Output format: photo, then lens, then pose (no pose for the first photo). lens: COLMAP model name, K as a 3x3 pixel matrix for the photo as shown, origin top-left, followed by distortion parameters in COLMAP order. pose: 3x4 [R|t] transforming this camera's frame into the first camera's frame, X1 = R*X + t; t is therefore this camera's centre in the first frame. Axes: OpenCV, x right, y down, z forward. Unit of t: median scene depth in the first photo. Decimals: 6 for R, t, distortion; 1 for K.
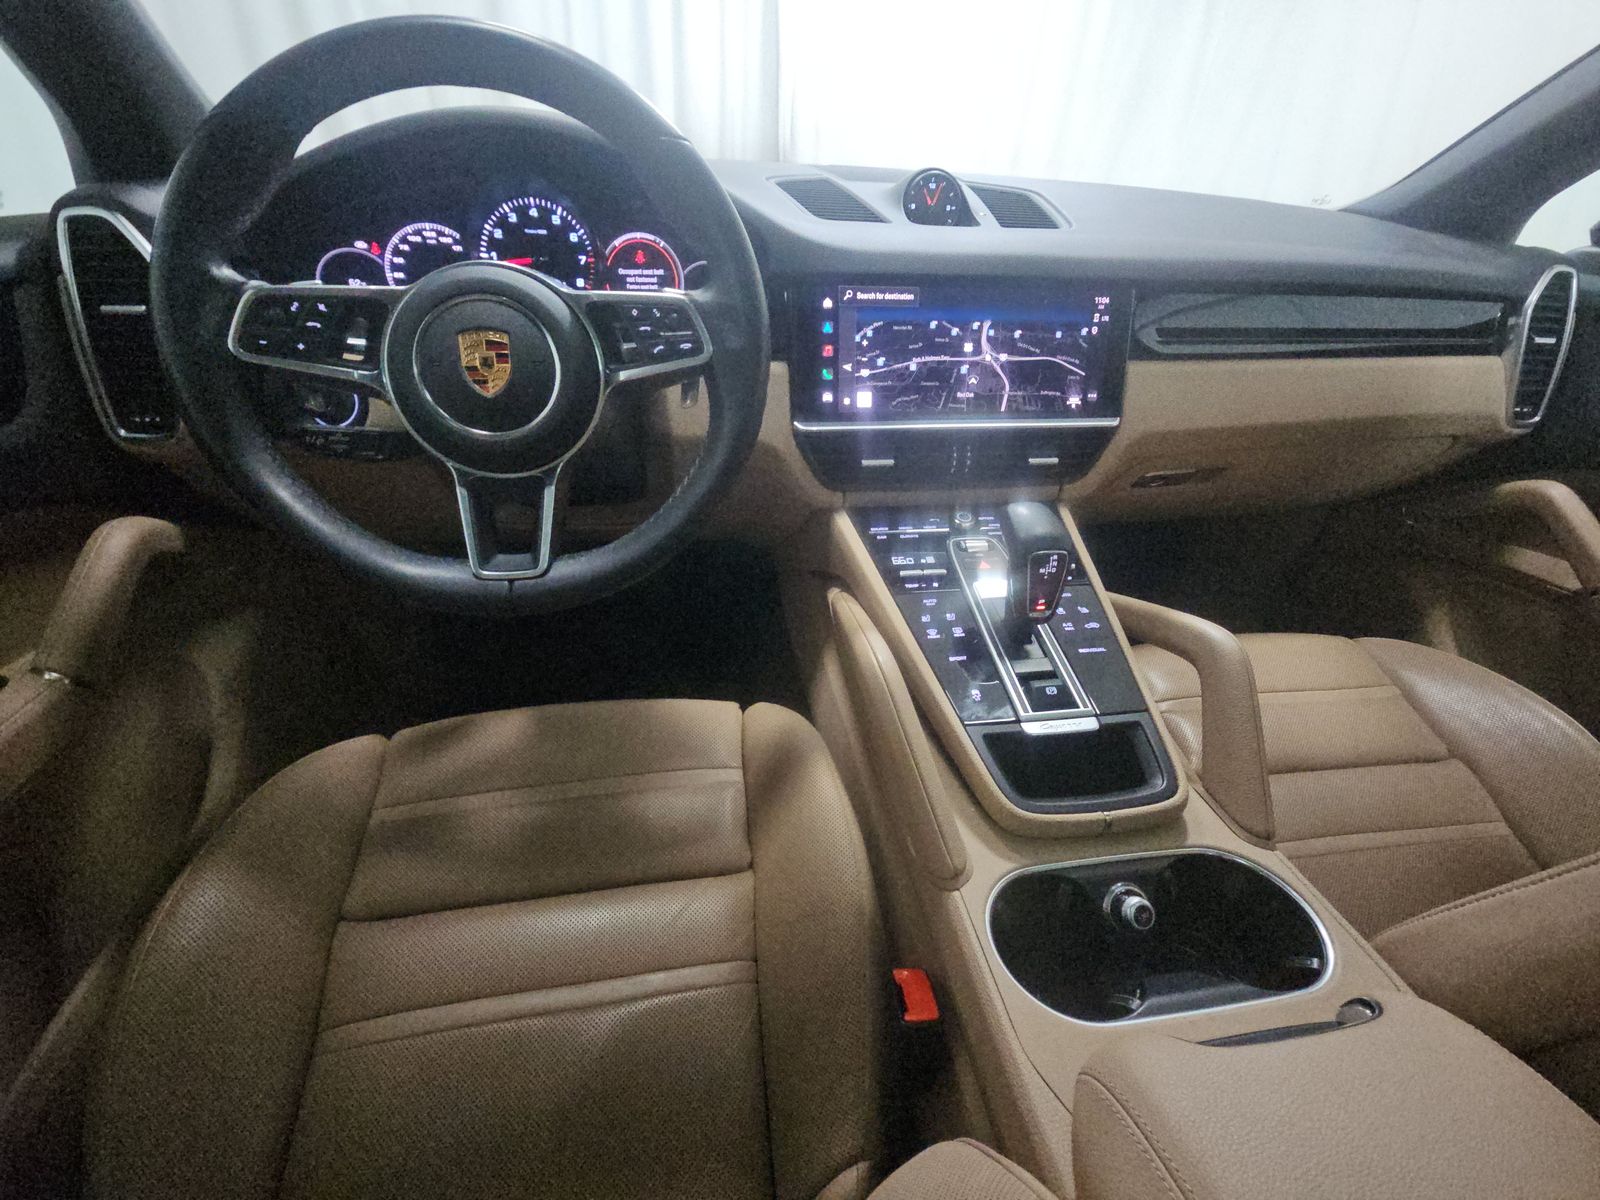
lens RADIAL K [[640.2, 0, 805.5], [0, 640.2, 608.6], [0, 0, 1]] dist [-0.017600, -0.001103]
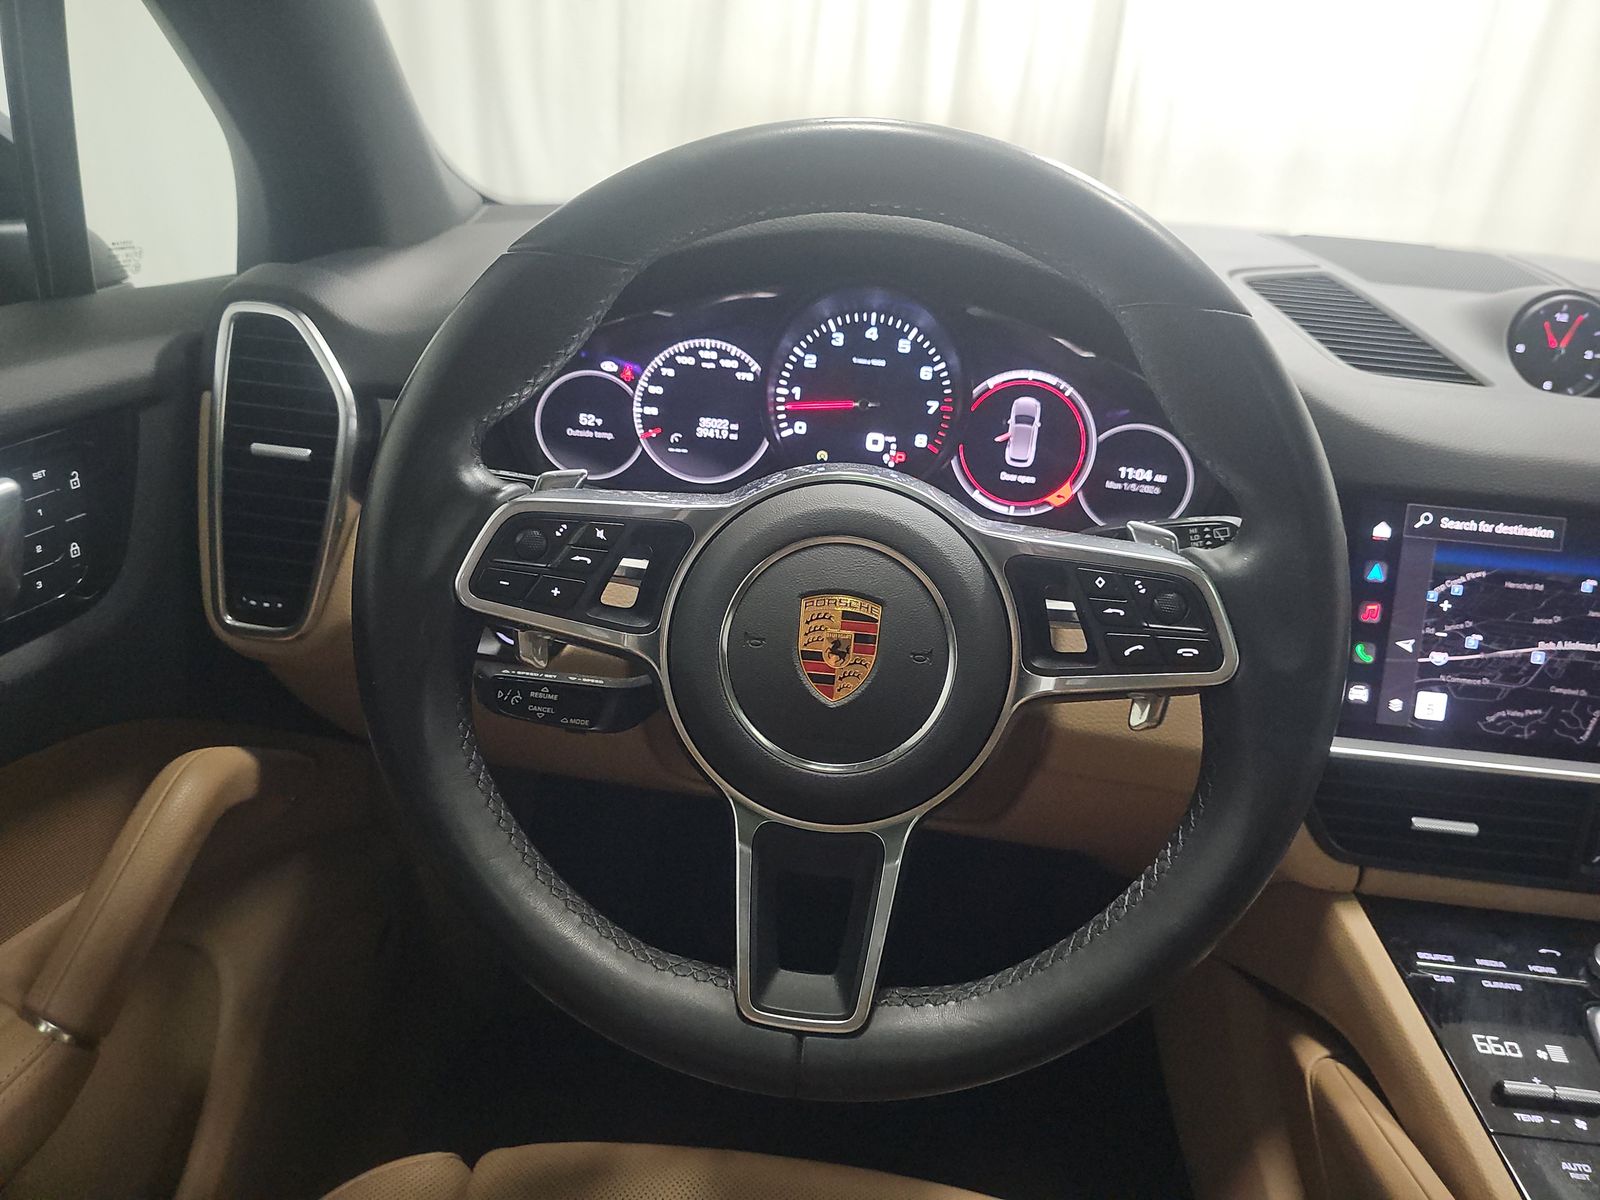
lens RADIAL K [[1059.3, 0, 799.9], [0, 1059.3, 598.1], [0, 0, 1]] dist [0.003876, -0.016764]
pose [[0.964677, 0.124741, -0.232029, -0.225291], [-0.167345, 0.970414, -0.174048, -0.182699], [0.203453, 0.206729, 0.957011, 0.047847]]
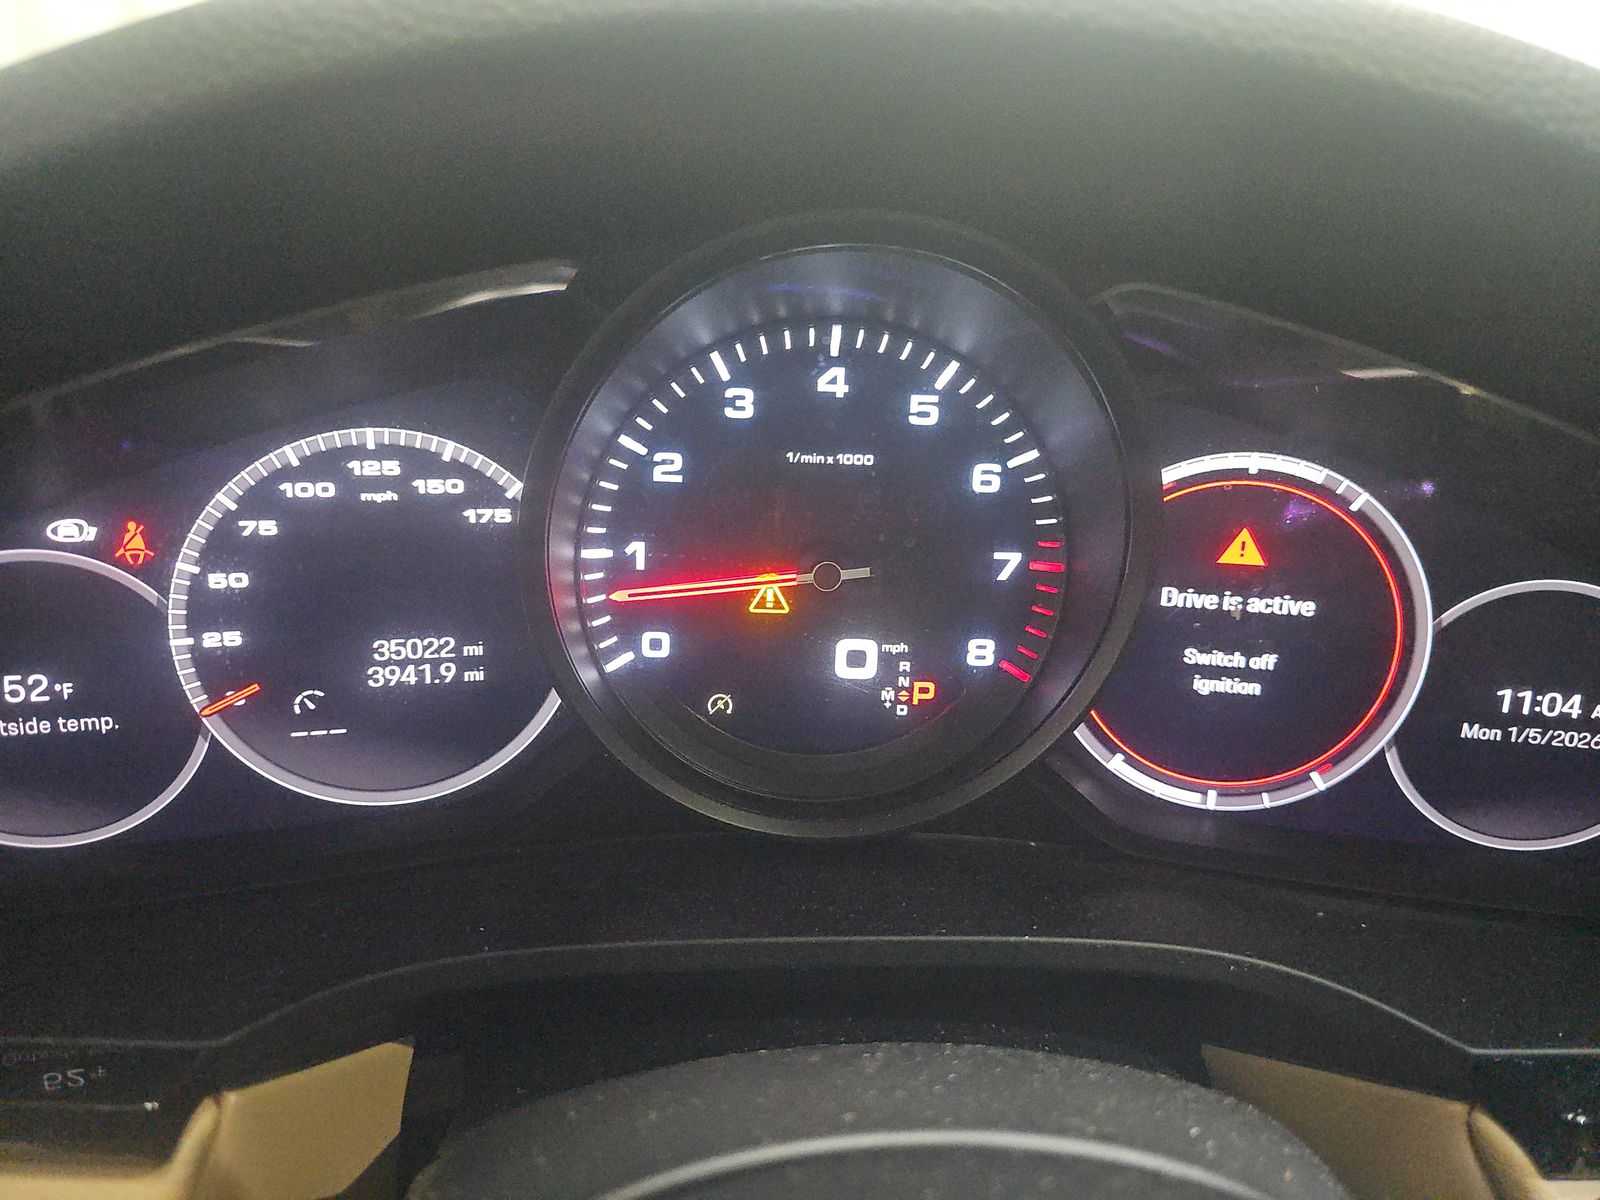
lens RADIAL K [[1270.1, 0, 803.9], [0, 1270.1, 600.9], [0, 0, 1]] dist [-0.016421, -0.004455]
pose [[0.993375, 0.040934, -0.107383, -0.389691], [-0.059805, 0.982048, -0.178897, -0.470461], [0.098132, 0.184134, 0.977990, 0.578360]]
